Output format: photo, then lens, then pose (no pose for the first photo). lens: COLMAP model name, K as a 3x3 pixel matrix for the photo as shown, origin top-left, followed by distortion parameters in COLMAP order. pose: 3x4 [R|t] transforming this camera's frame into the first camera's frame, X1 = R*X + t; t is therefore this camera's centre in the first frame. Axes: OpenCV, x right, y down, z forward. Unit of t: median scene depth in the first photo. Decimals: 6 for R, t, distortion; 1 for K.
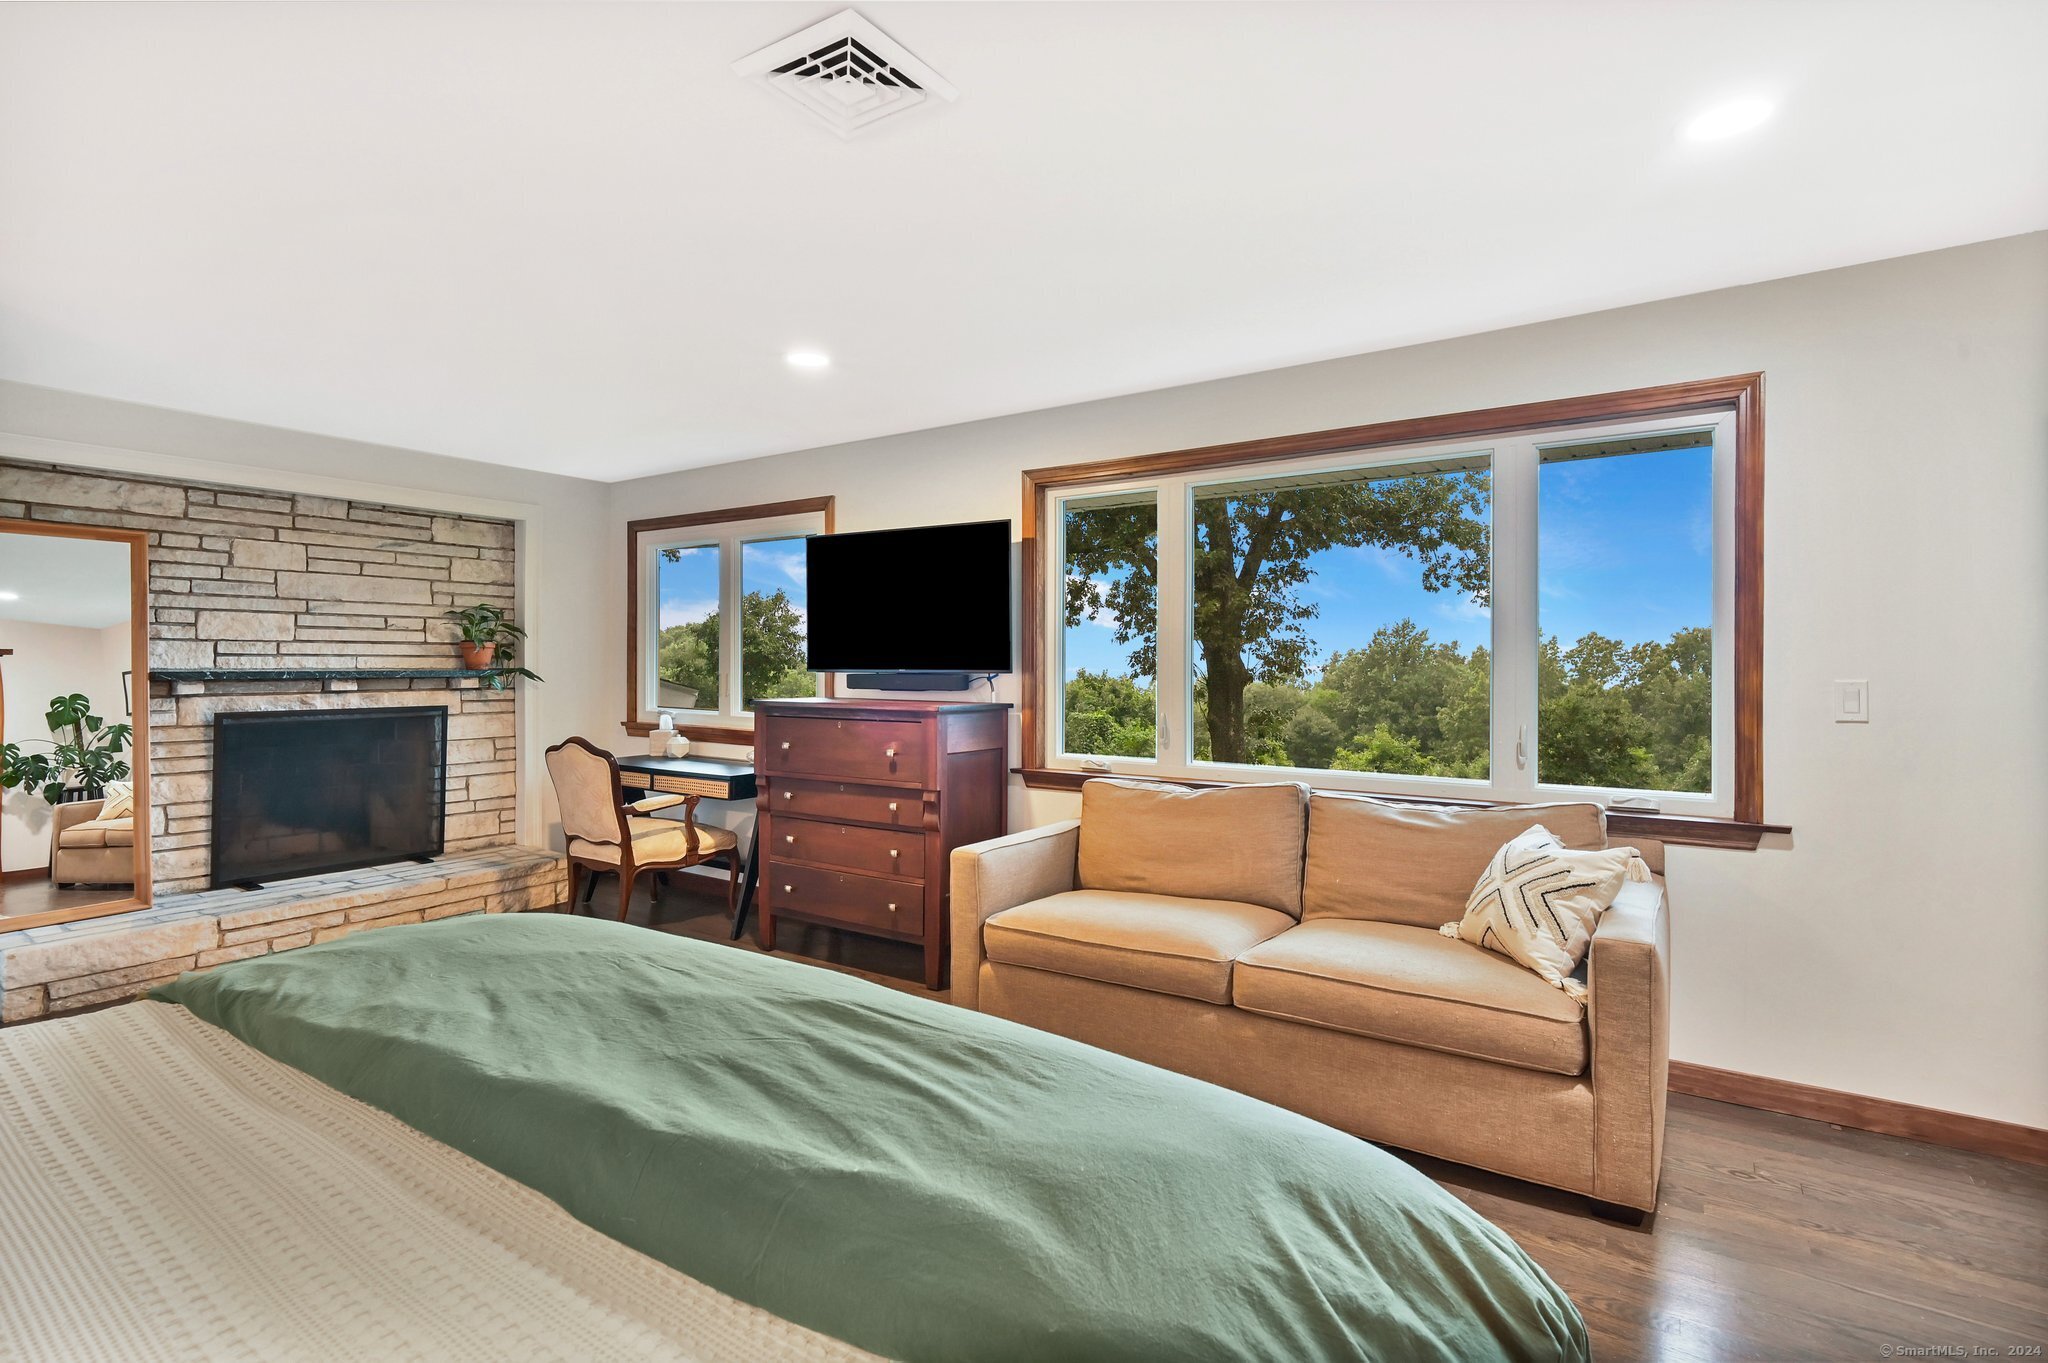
lens RADIAL K [[934.9, 0, 1024.0], [0, 934.9, 681.5], [0, 0, 1]] dist [-0.052344, -0.000224]
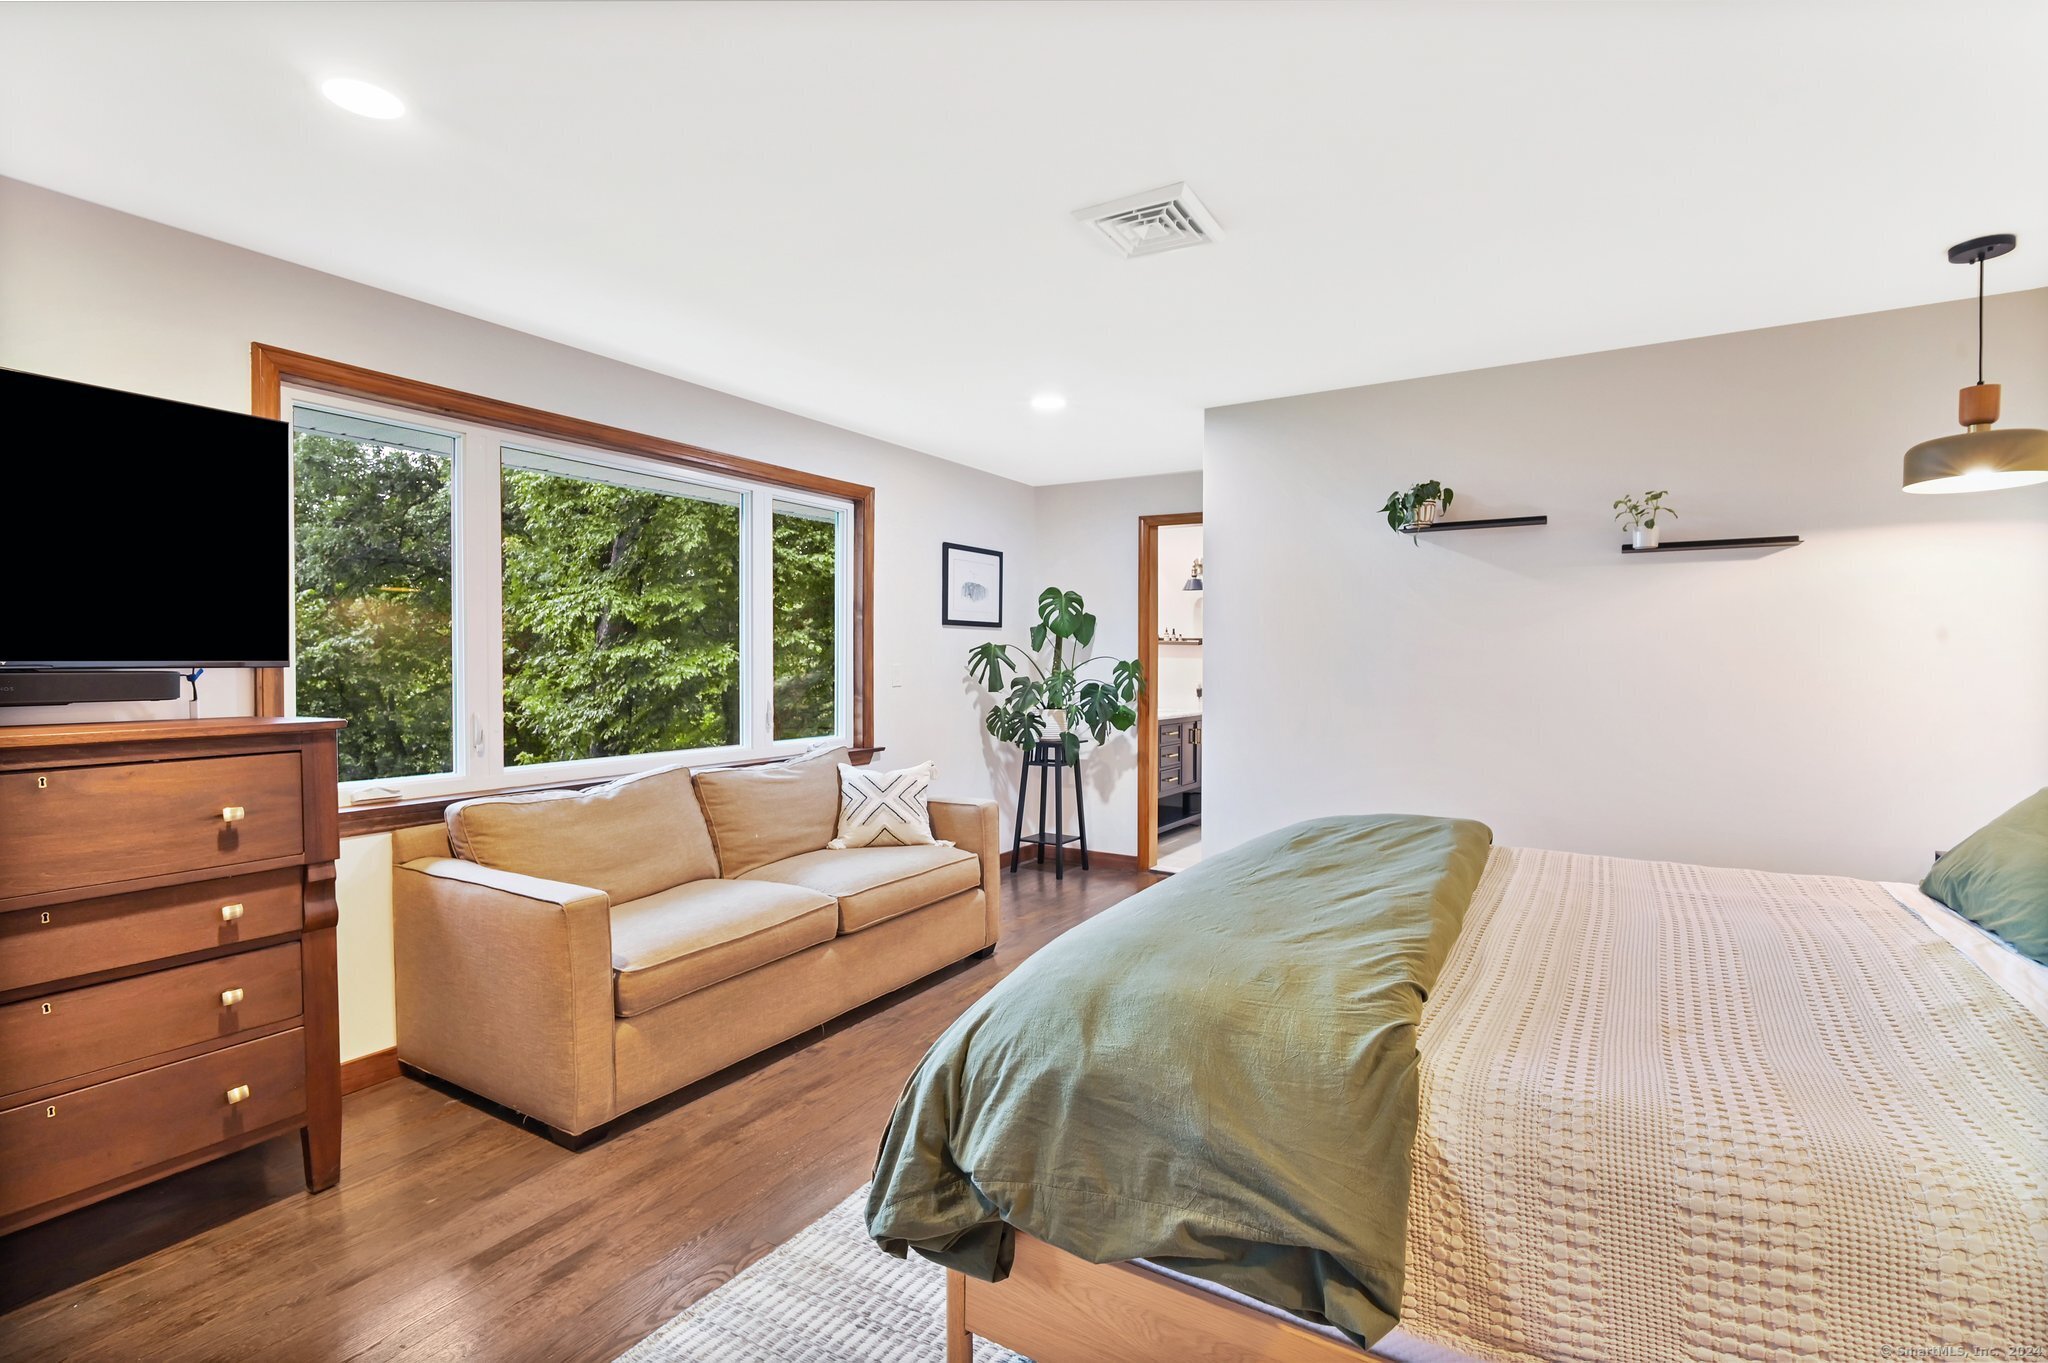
lens RADIAL K [[967.0, 0, 1035.6], [0, 967.0, 644.7], [0, 0, 1]] dist [-0.007052, -0.000979]
pose [[-0.063271, 0.015159, 0.997881, -1.036302], [0.016710, 0.999761, -0.014128, -0.008677], [-0.997856, 0.015781, -0.063509, 0.796464]]
